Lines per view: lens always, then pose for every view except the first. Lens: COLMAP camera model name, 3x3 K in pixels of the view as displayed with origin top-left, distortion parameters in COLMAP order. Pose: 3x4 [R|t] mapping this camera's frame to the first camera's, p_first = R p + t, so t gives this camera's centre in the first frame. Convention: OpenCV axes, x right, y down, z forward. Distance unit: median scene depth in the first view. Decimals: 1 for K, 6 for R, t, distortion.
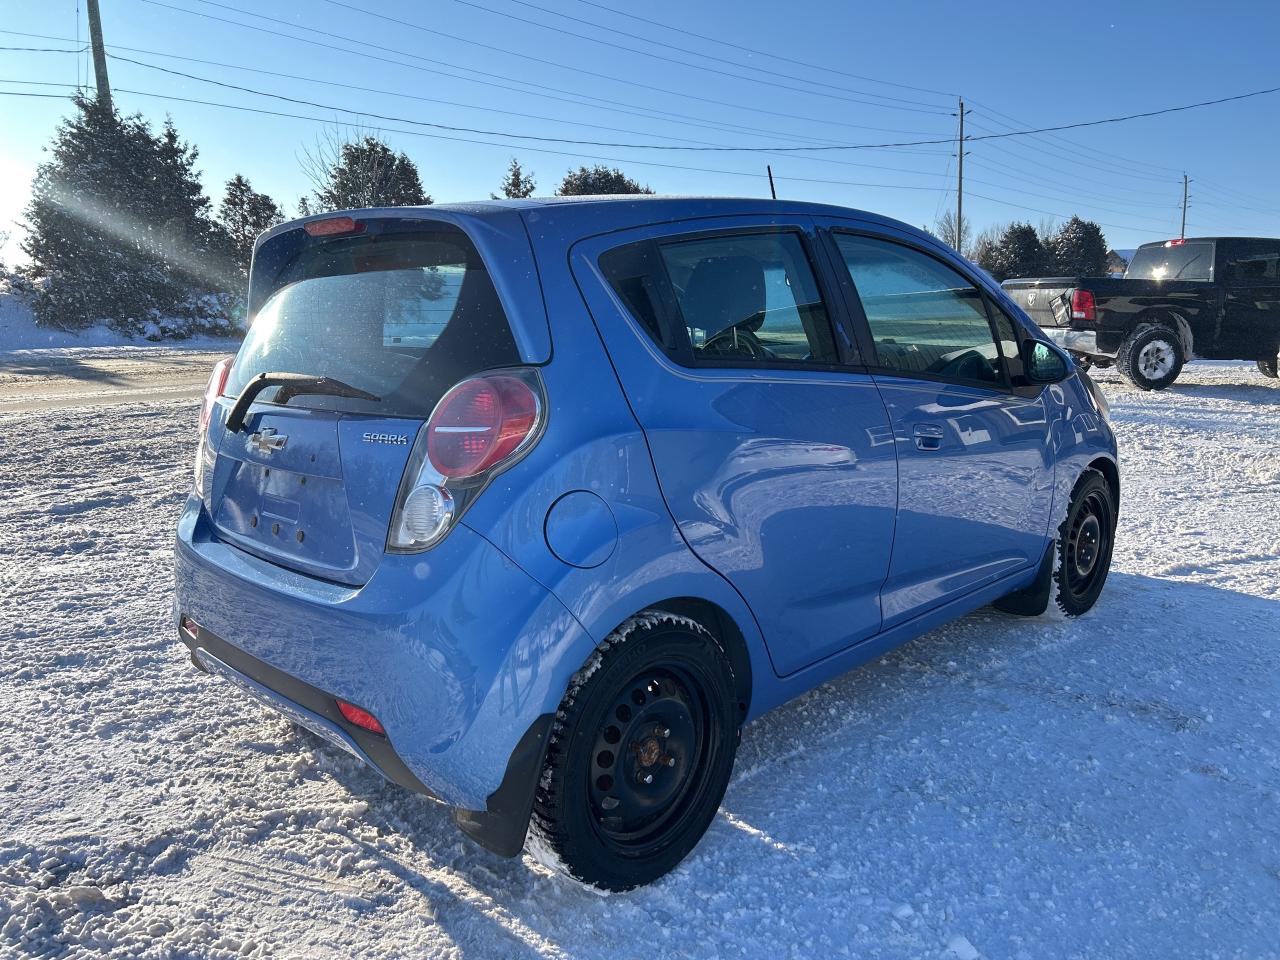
lens RADIAL K [[985.7, 0, 640.3], [0, 985.7, 478.0], [0, 0, 1]] dist [0.052089, -0.059150]
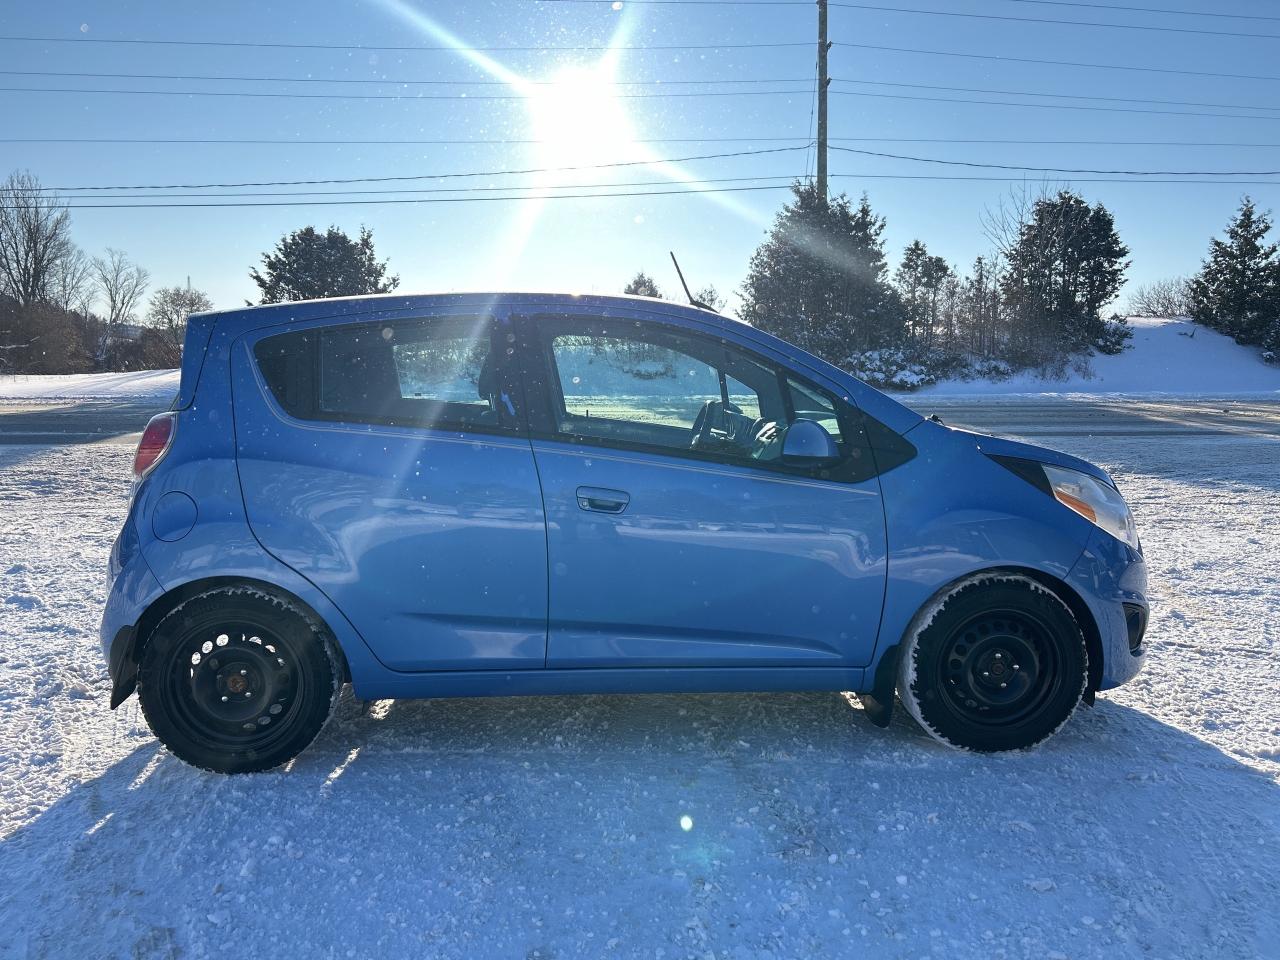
lens RADIAL K [[985.7, 0, 640.3], [0, 985.7, 478.0], [0, 0, 1]] dist [0.052089, -0.059150]
pose [[0.731880, 0.096277, -0.674597, 0.127965], [-0.131267, 0.991347, -0.000930, -0.008561], [0.668670, 0.089233, 0.738185, 0.026939]]
